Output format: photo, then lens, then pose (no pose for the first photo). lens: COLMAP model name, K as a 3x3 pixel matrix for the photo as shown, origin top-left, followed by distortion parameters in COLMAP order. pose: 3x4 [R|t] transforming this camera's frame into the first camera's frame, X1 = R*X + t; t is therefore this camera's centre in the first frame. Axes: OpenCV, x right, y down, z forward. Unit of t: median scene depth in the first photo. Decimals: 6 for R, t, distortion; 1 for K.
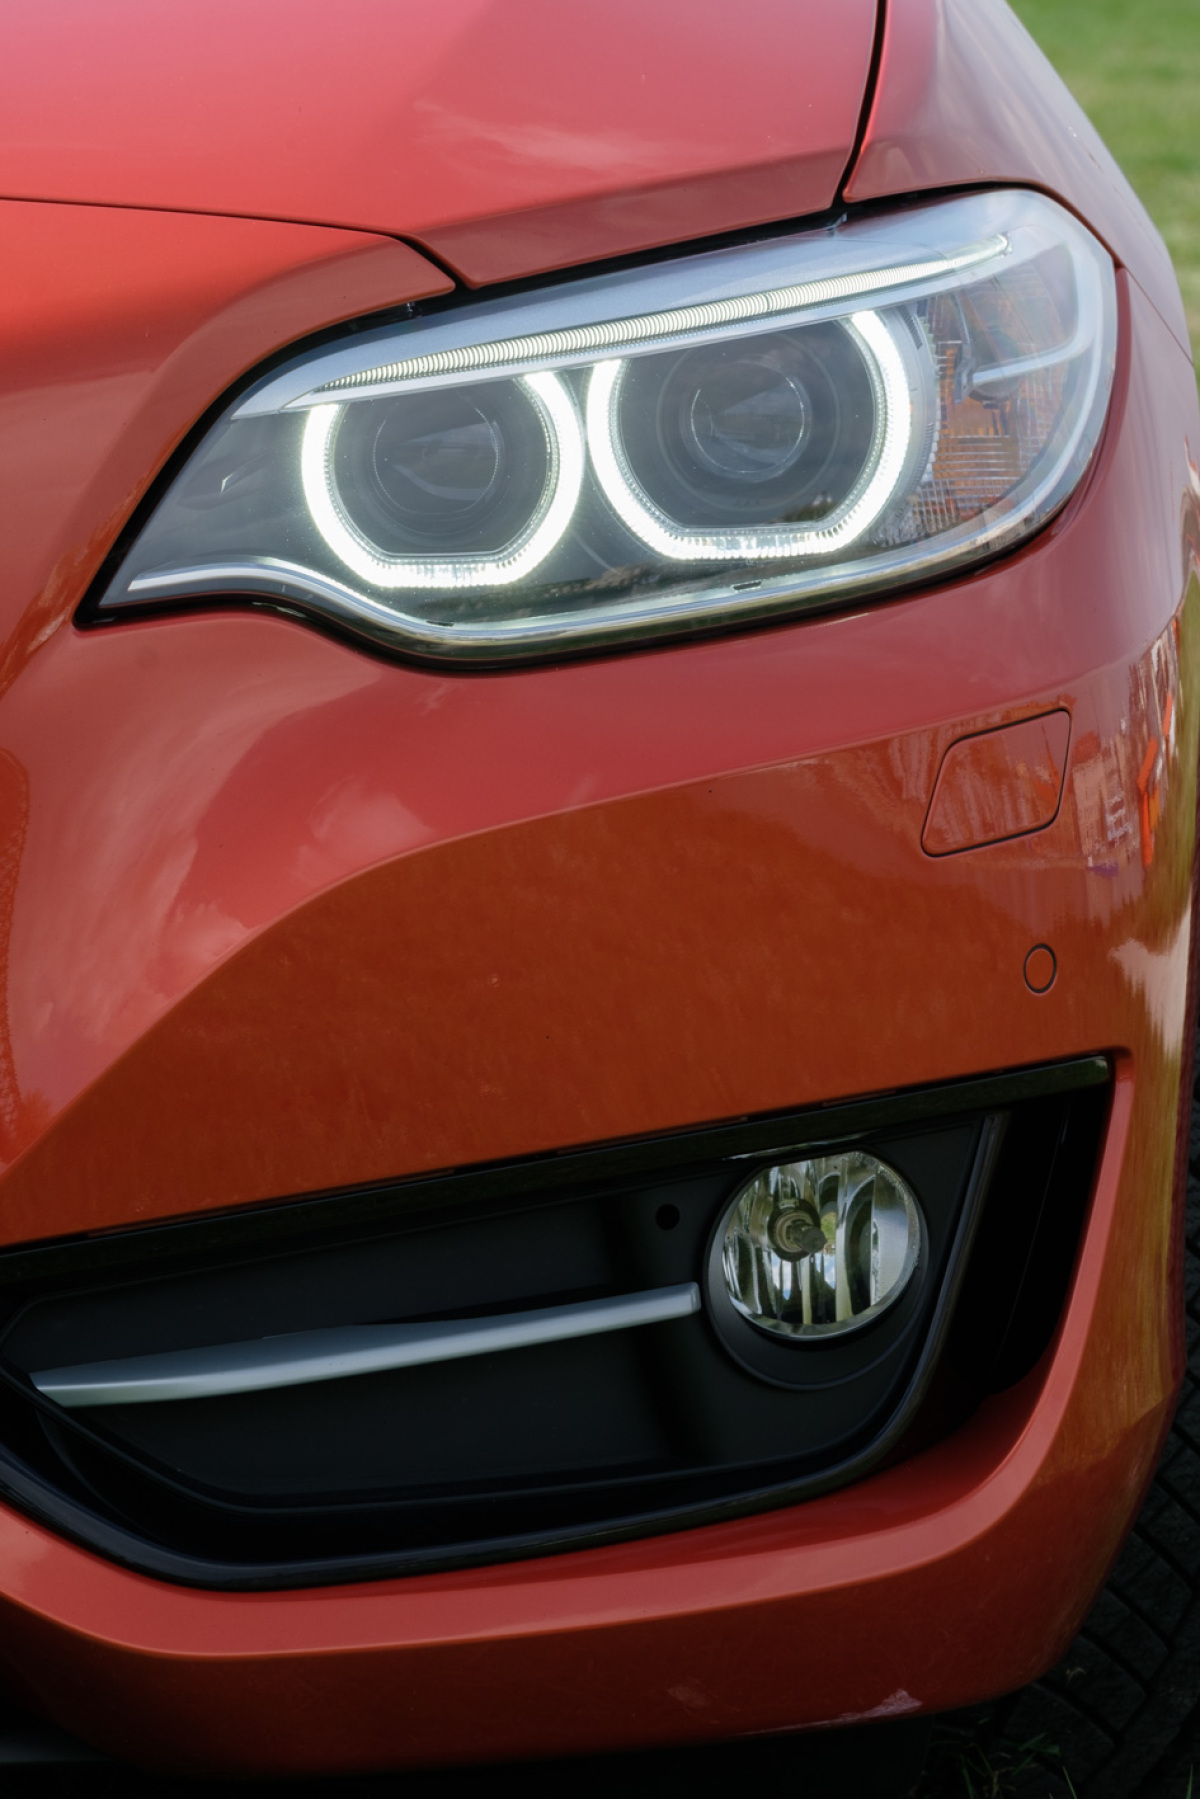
lens RADIAL K [[10722.2, 0, 615.1], [0, 10722.2, 891.8], [0, 0, 1]] dist [0.236687, 0.000000]
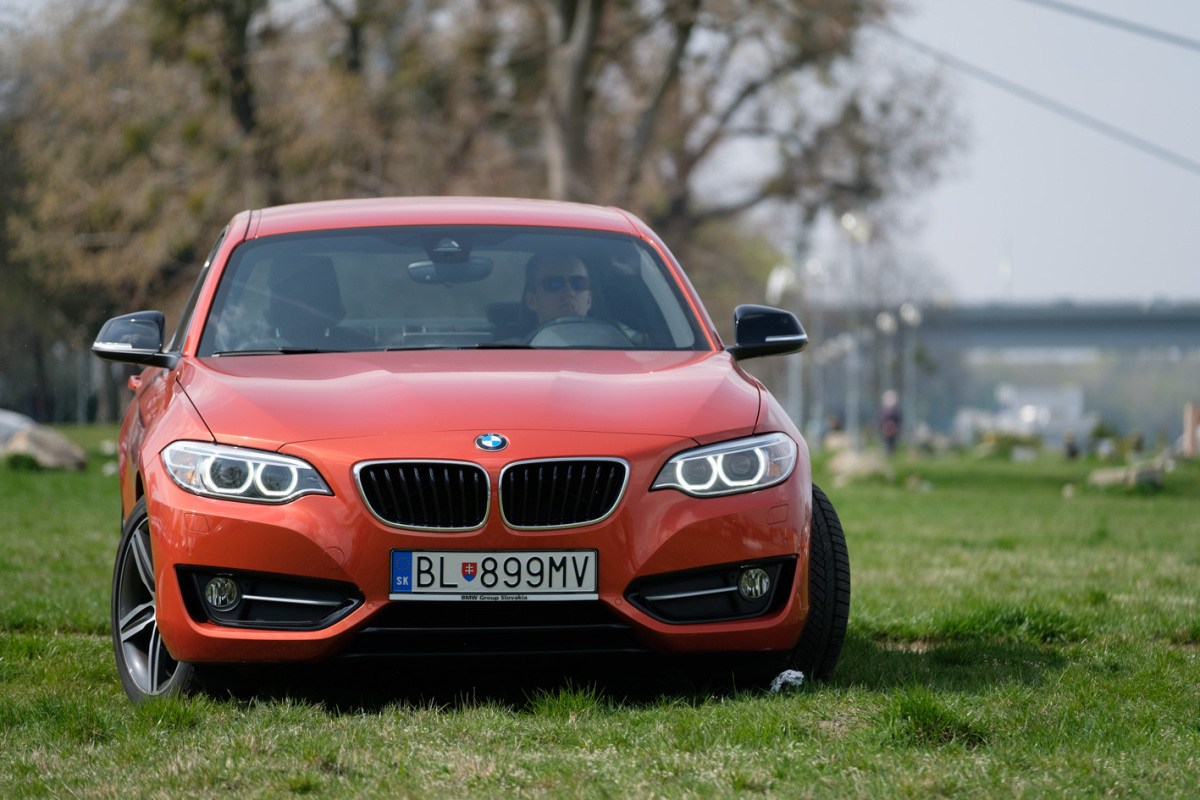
lens RADIAL K [[7152.1, 0, 597.6], [0, 7152.1, 401.1], [0, 0, 1]] dist [0.236687, 0.000000]
pose [[0.999806, -0.019023, -0.005138, -0.055562], [0.018483, 0.995760, -0.090113, 0.329468], [0.006831, 0.090001, 0.995918, -3.599098]]
